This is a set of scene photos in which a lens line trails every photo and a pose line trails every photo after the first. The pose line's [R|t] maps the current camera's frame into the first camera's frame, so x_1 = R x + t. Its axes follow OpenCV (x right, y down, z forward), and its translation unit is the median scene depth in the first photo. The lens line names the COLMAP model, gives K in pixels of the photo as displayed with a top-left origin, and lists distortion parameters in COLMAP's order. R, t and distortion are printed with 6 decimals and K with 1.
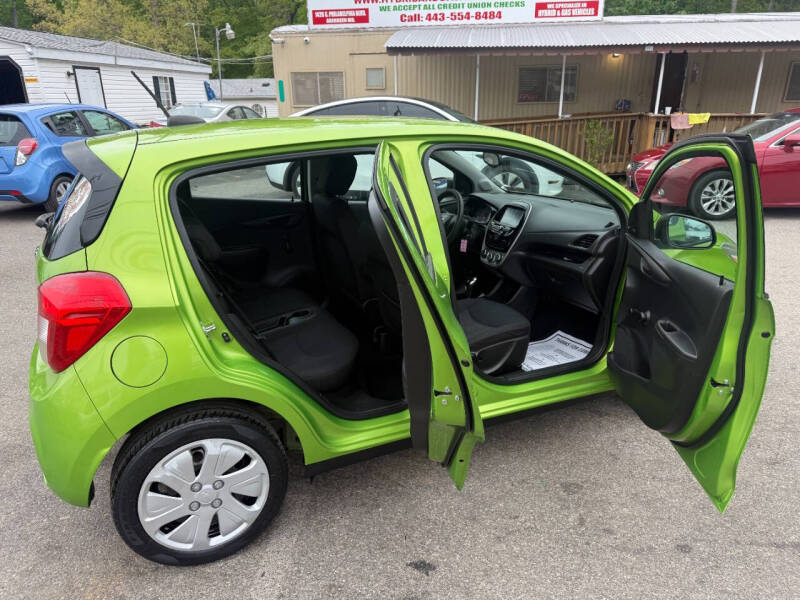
lens RADIAL K [[571.9, 0, 400.0], [0, 571.9, 300.0], [0, 0, 1]] dist [0.003970, -0.006661]
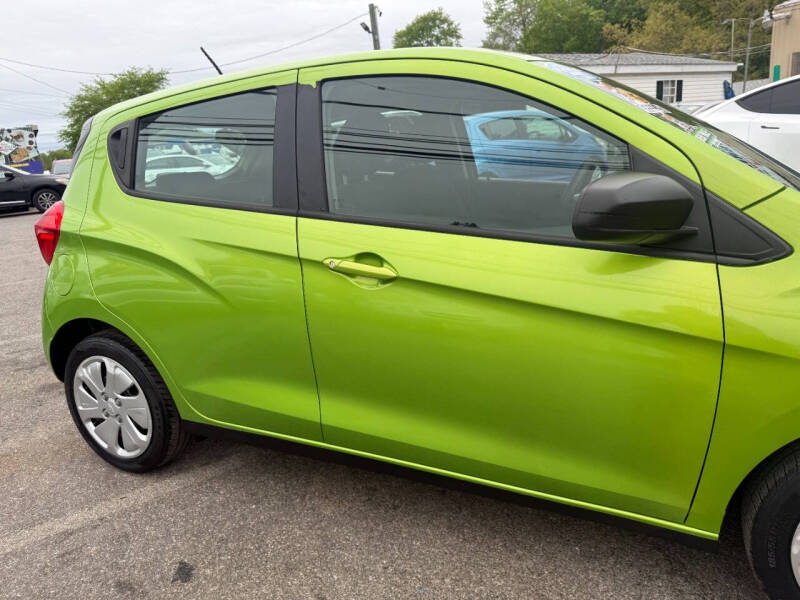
lens RADIAL K [[571.9, 0, 400.0], [0, 571.9, 300.0], [0, 0, 1]] dist [0.003970, -0.006661]
pose [[0.627076, 0.168454, -0.760526, 0.139903], [-0.186612, 0.980393, 0.063287, -0.007903], [0.756275, 0.102238, 0.646216, 0.110301]]
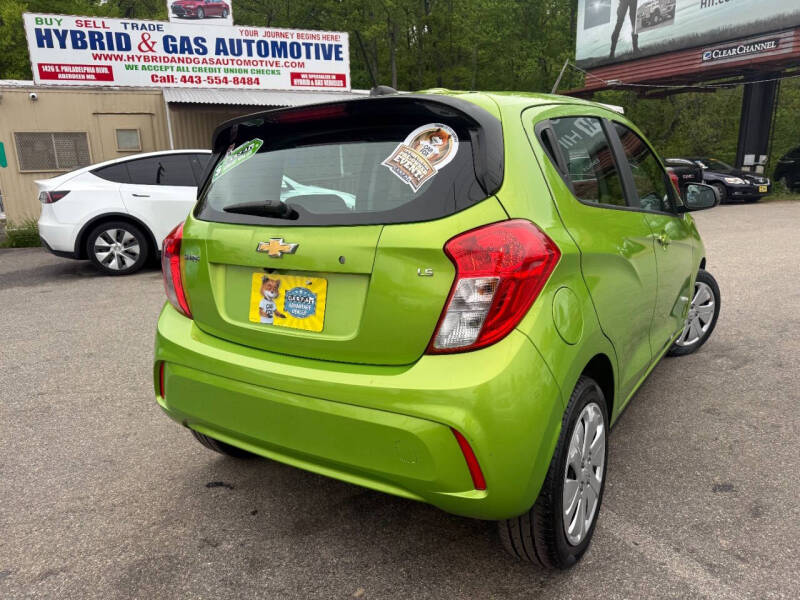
lens RADIAL K [[571.9, 0, 400.0], [0, 571.9, 300.0], [0, 0, 1]] dist [0.003970, -0.006661]
pose [[0.857715, -0.126815, 0.498240, -0.164960], [0.189914, 0.978711, -0.077827, 0.015070], [-0.477764, 0.161376, 0.863539, 0.051772]]
